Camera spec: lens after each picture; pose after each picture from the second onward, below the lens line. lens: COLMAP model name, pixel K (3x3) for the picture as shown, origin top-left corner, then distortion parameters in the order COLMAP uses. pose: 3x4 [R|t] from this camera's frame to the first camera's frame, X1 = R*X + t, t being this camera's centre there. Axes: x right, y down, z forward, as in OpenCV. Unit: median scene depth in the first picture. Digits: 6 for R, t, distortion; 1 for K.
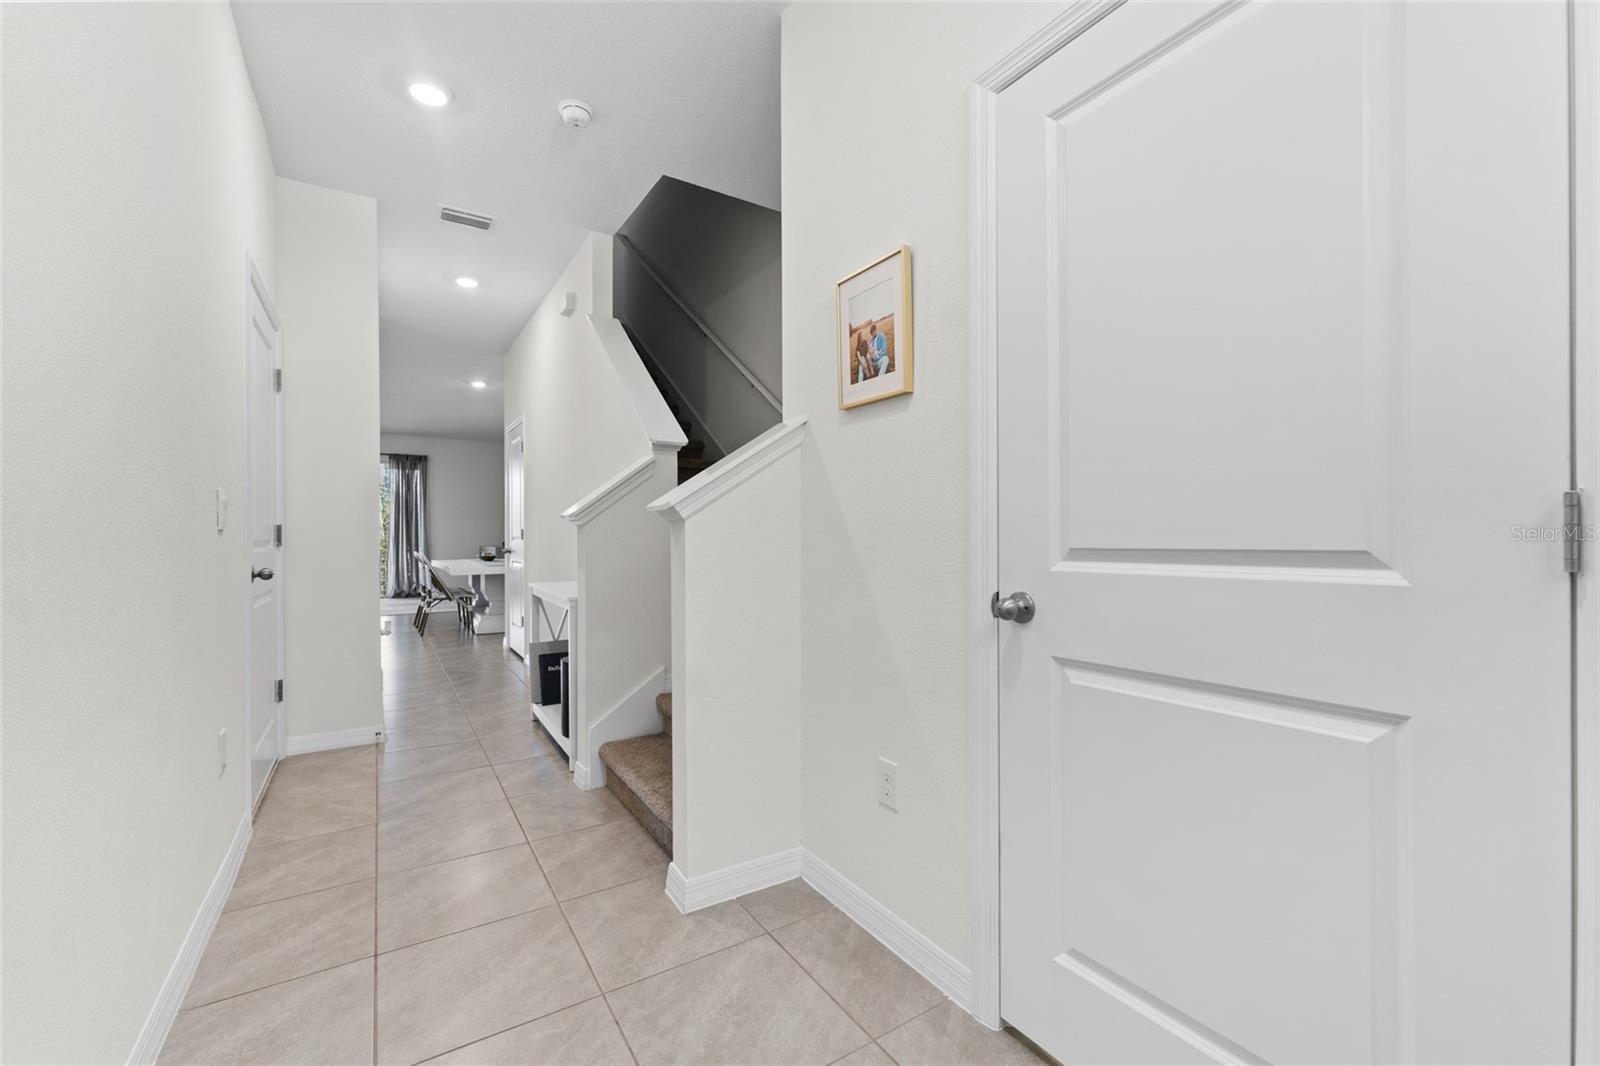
lens RADIAL K [[643.8, 0, 799.5], [0, 643.8, 536.6], [0, 0, 1]] dist [0.000581, 0.000032]
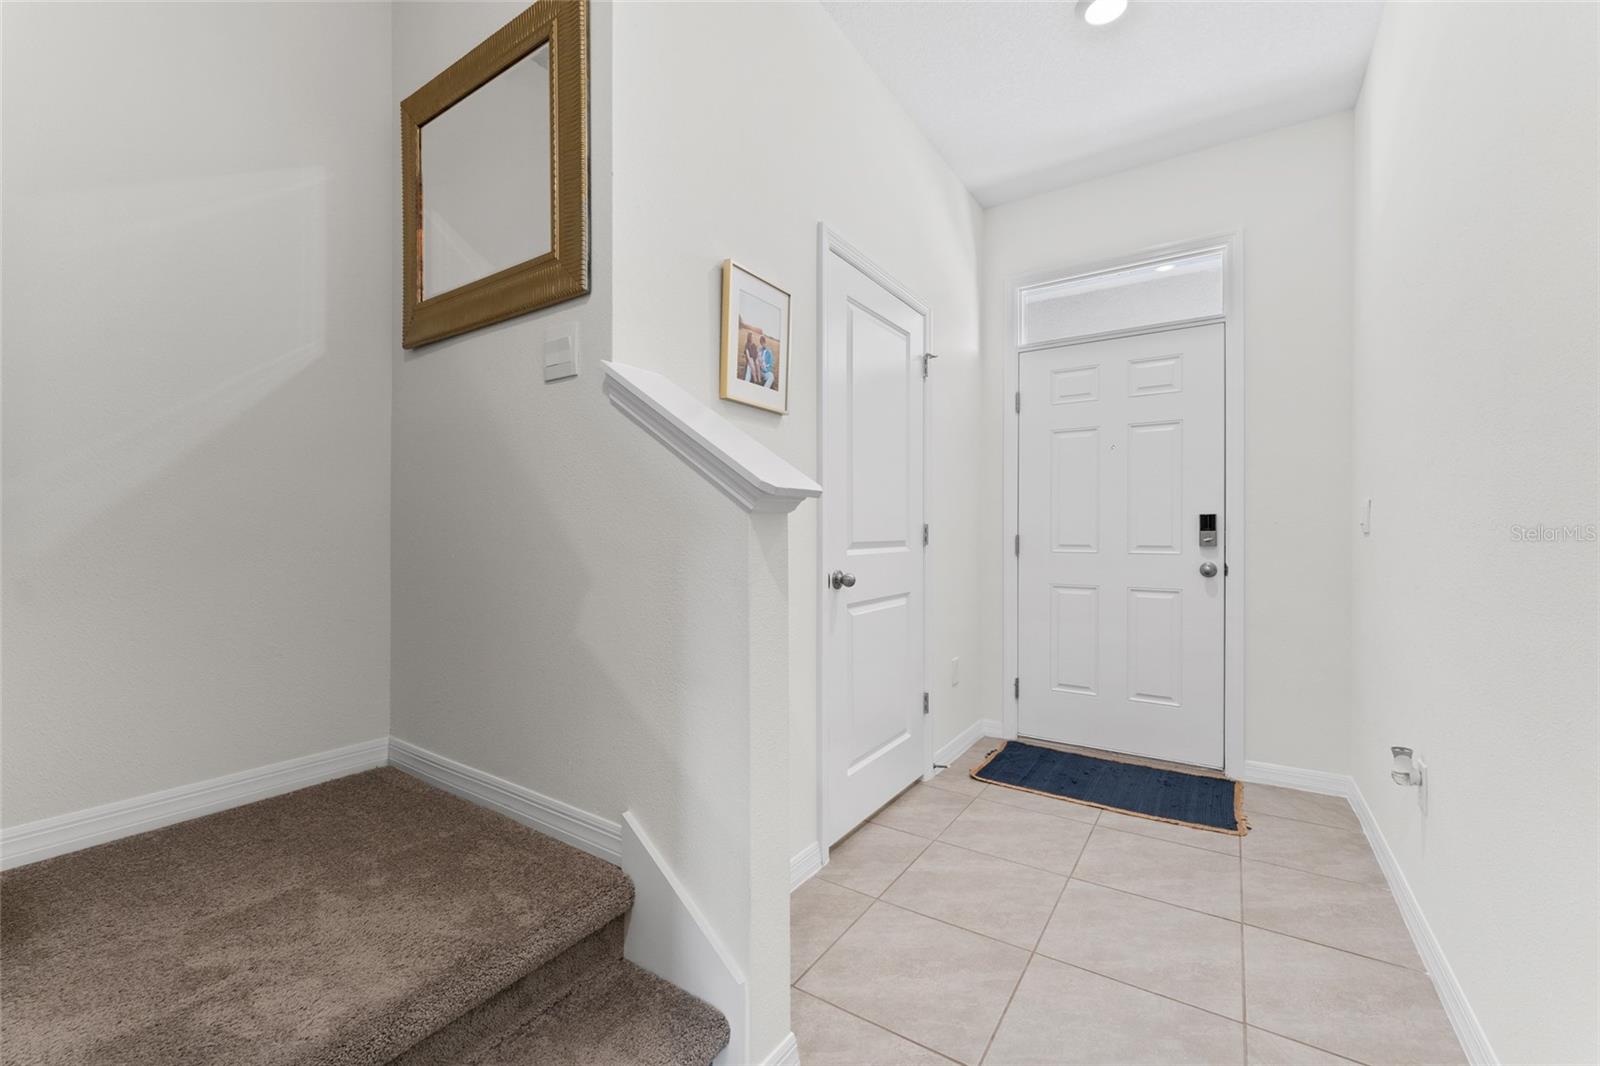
lens RADIAL K [[643.8, 0, 799.5], [0, 643.8, 536.6], [0, 0, 1]] dist [0.000581, 0.000032]
pose [[-0.392200, -0.002776, 0.919876, -0.875156], [0.006542, 0.999962, 0.005806, -0.006392], [-0.919857, 0.008295, -0.392167, 1.353784]]
